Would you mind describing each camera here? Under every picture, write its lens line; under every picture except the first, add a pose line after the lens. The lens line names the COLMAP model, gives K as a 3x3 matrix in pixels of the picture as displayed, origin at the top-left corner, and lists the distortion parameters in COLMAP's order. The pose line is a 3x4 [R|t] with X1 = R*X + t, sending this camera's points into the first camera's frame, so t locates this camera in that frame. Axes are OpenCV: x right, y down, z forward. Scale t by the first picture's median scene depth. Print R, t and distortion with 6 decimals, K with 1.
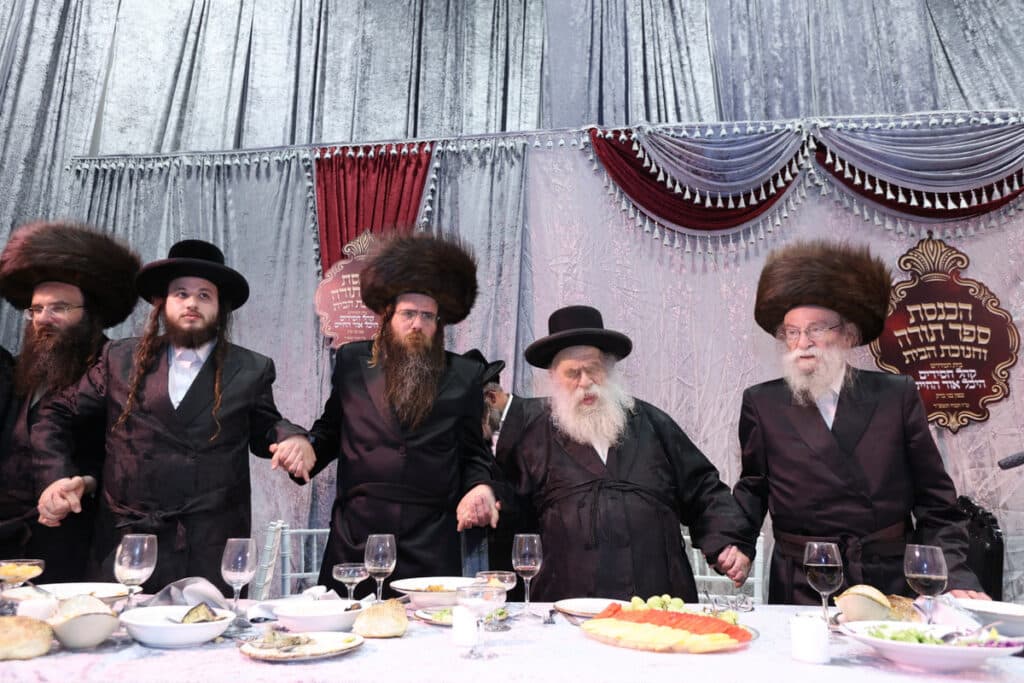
lens RADIAL K [[681.7, 0, 512.0], [0, 681.7, 341.5], [0, 0, 1]] dist [-0.054240, 0.077976]
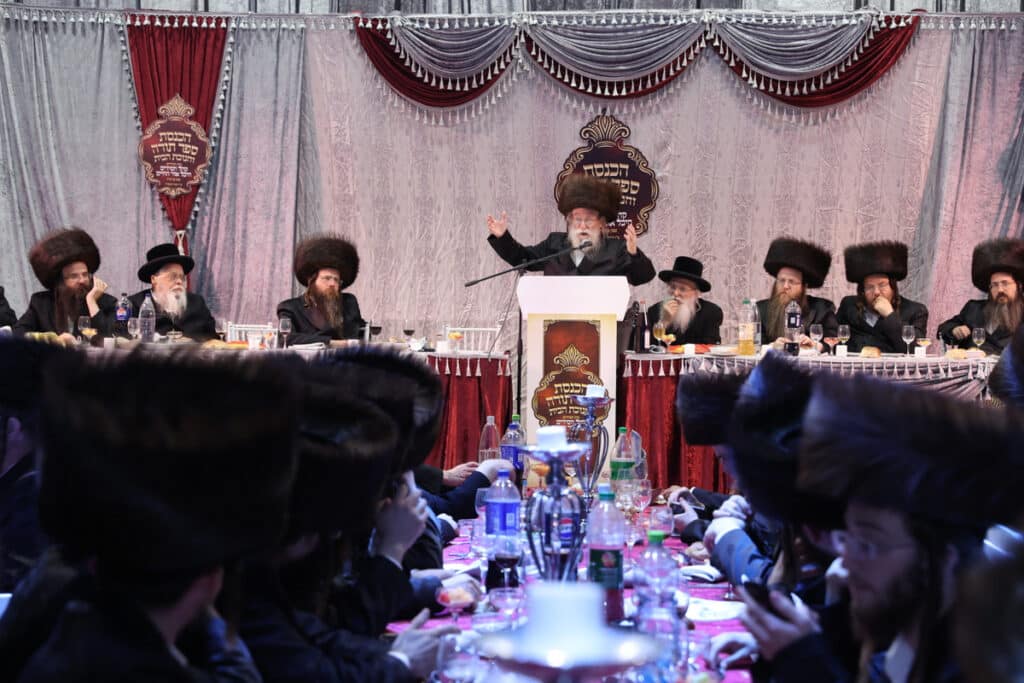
lens RADIAL K [[2068.3, 0, 512.0], [0, 2068.3, 341.5], [0, 0, 1]] dist [-0.002156, -0.172333]
pose [[0.998582, -0.010577, 0.052171, 0.210193], [-0.003185, 0.966435, 0.256893, -0.753553], [-0.053137, -0.256694, 0.965031, -3.004248]]
